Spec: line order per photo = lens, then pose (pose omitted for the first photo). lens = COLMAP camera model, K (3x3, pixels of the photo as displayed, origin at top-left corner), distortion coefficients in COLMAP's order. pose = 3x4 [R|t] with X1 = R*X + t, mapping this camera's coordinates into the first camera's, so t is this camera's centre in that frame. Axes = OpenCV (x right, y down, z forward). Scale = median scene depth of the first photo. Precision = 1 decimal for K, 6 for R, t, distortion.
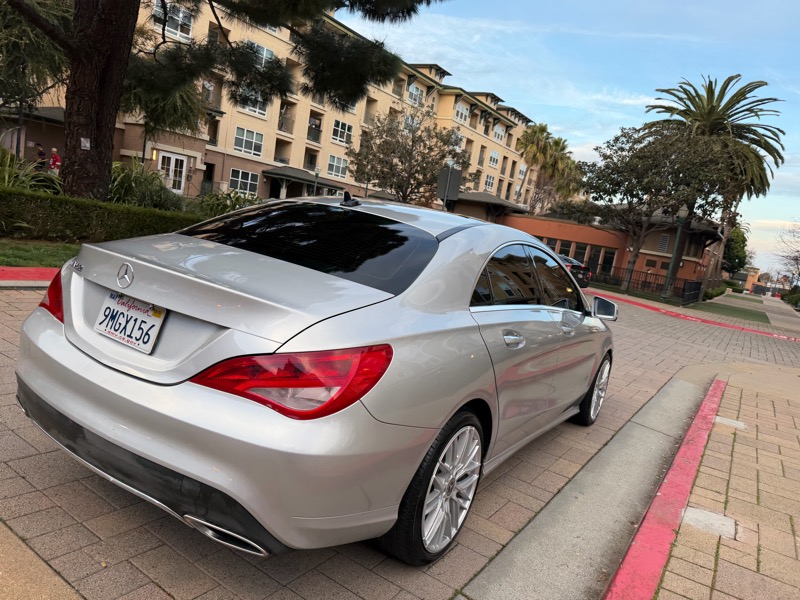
lens RADIAL K [[563.6, 0, 396.8], [0, 563.6, 307.5], [0, 0, 1]] dist [0.037169, -0.053643]
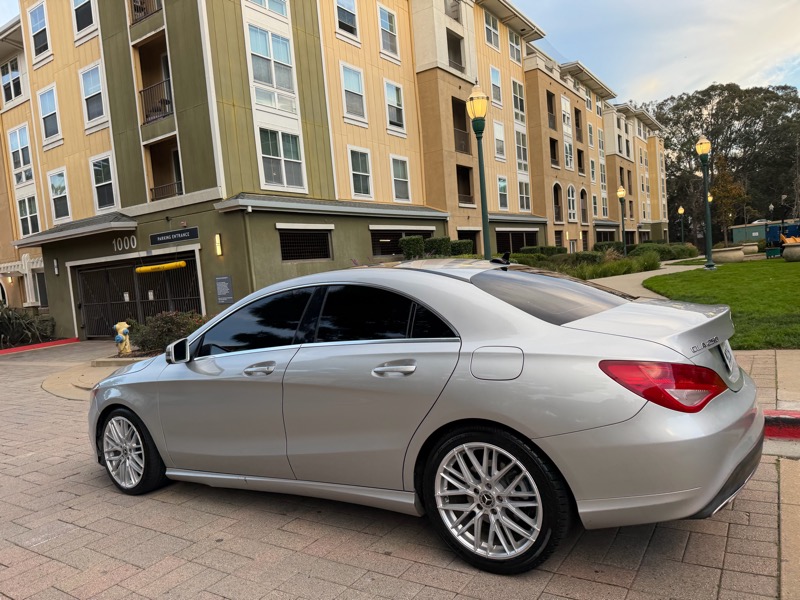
lens RADIAL K [[563.6, 0, 395.8], [0, 563.6, 308.0], [0, 0, 1]] dist [0.037169, -0.053643]
pose [[-0.003843, -0.238518, 0.971131, -0.117450], [0.240573, 0.942395, 0.232412, -0.039381], [-0.970623, 0.234521, 0.053759, 0.109165]]
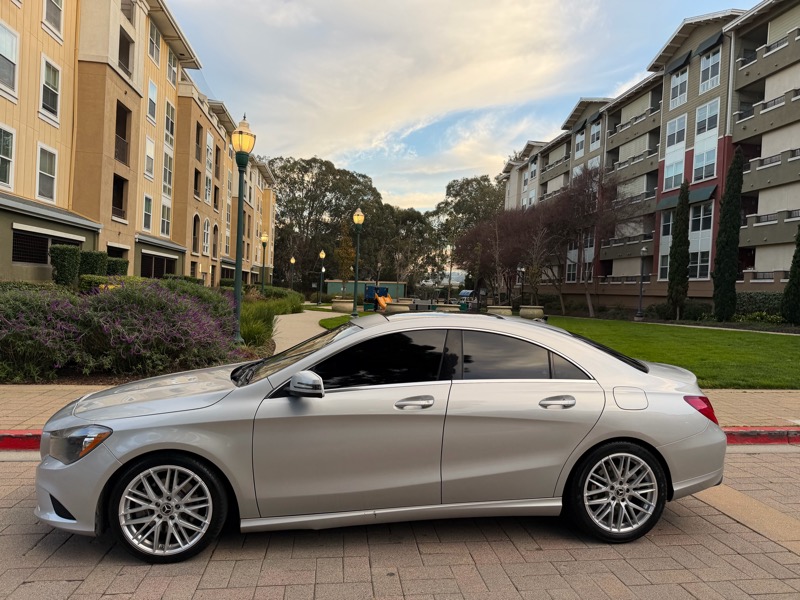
lens RADIAL K [[563.6, 0, 407.0], [0, 563.6, 303.7], [0, 0, 1]] dist [0.037169, -0.053643]
pose [[-0.635701, -0.213964, 0.741689, -0.095656], [-0.038264, 0.968371, 0.246562, -0.057835], [-0.770986, 0.128360, -0.623782, 0.214129]]
